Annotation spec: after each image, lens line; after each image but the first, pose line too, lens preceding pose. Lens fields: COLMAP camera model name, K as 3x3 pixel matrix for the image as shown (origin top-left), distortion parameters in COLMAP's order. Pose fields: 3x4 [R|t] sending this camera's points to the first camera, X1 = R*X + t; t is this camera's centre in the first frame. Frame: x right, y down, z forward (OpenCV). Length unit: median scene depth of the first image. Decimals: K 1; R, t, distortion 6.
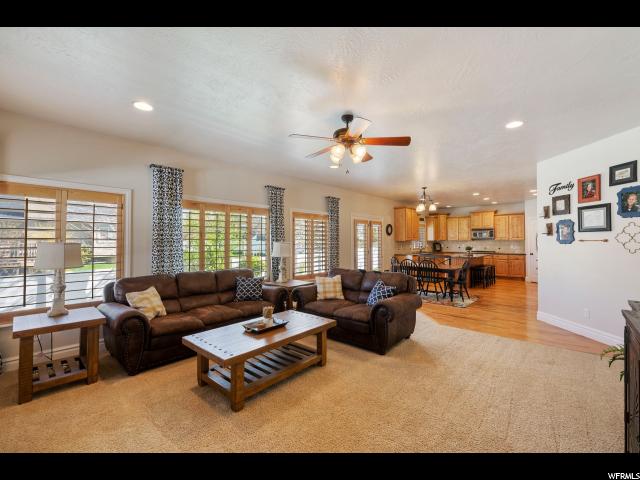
lens RADIAL K [[278.5, 0, 320.0], [0, 278.5, 240.0], [0, 0, 1]] dist [-0.001246, -0.000548]
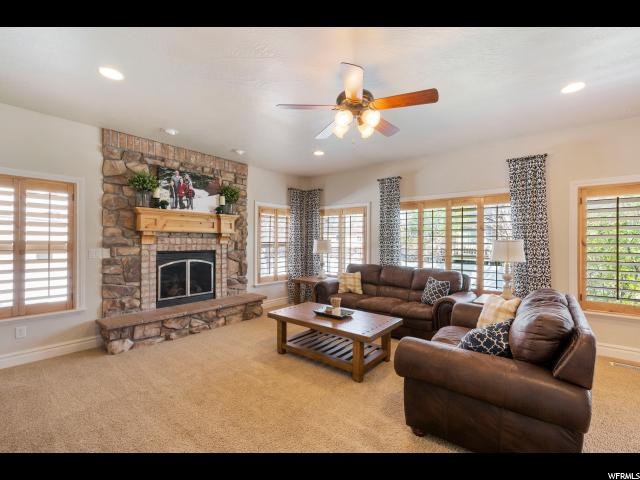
lens RADIAL K [[278.5, 0, 320.0], [0, 278.5, 240.0], [0, 0, 1]] dist [-0.001246, -0.000548]
pose [[0.027254, -0.007759, -0.999598, 0.635412], [-0.008247, 0.999934, -0.007986, 0.021230], [0.999595, 0.008462, 0.027189, 0.641911]]
